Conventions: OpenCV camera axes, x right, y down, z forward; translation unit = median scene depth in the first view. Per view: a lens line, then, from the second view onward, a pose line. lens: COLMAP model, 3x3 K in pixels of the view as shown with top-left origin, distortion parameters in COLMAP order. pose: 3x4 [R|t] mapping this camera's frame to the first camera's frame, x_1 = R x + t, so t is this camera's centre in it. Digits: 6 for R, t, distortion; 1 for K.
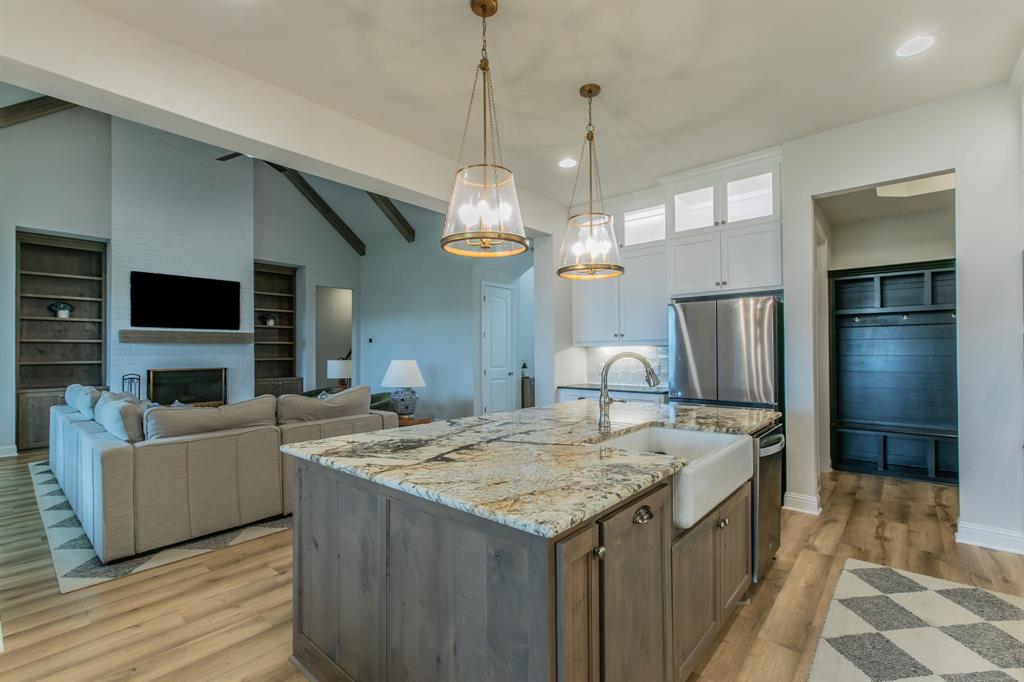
lens RADIAL K [[454.4, 0, 512.0], [0, 454.4, 347.8], [0, 0, 1]] dist [0.000513, -0.000290]
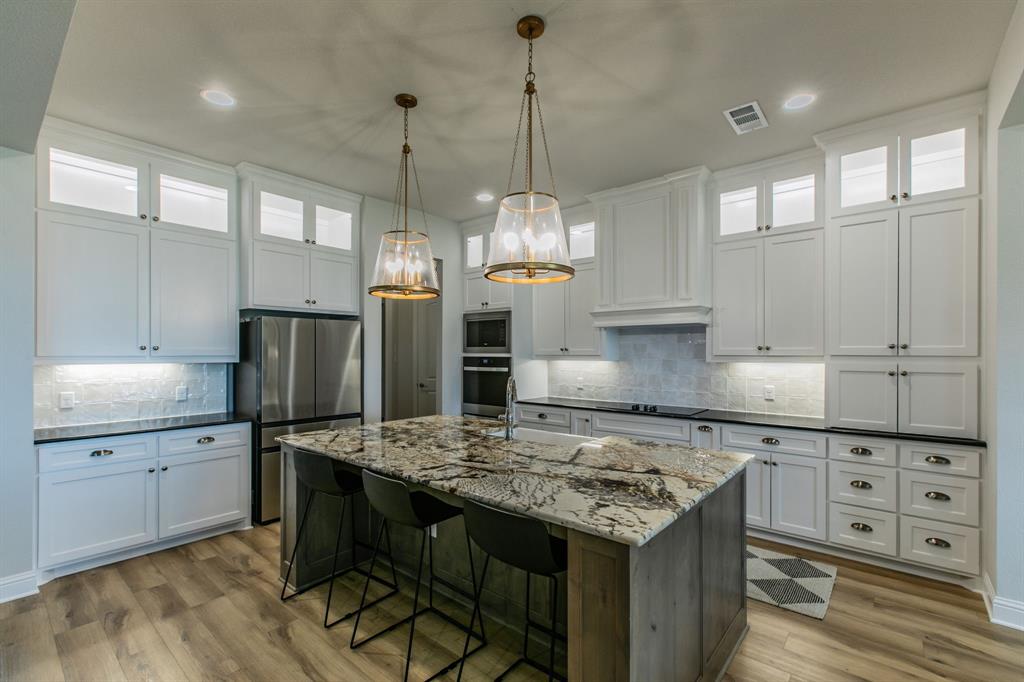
lens RADIAL K [[454.4, 0, 512.0], [0, 454.4, 347.8], [0, 0, 1]] dist [0.000513, -0.000290]
pose [[-0.014264, 0.018369, 0.999730, -0.574235], [-0.009564, 0.999783, -0.018507, -0.025212], [-0.999853, -0.009826, -0.014085, 0.584949]]
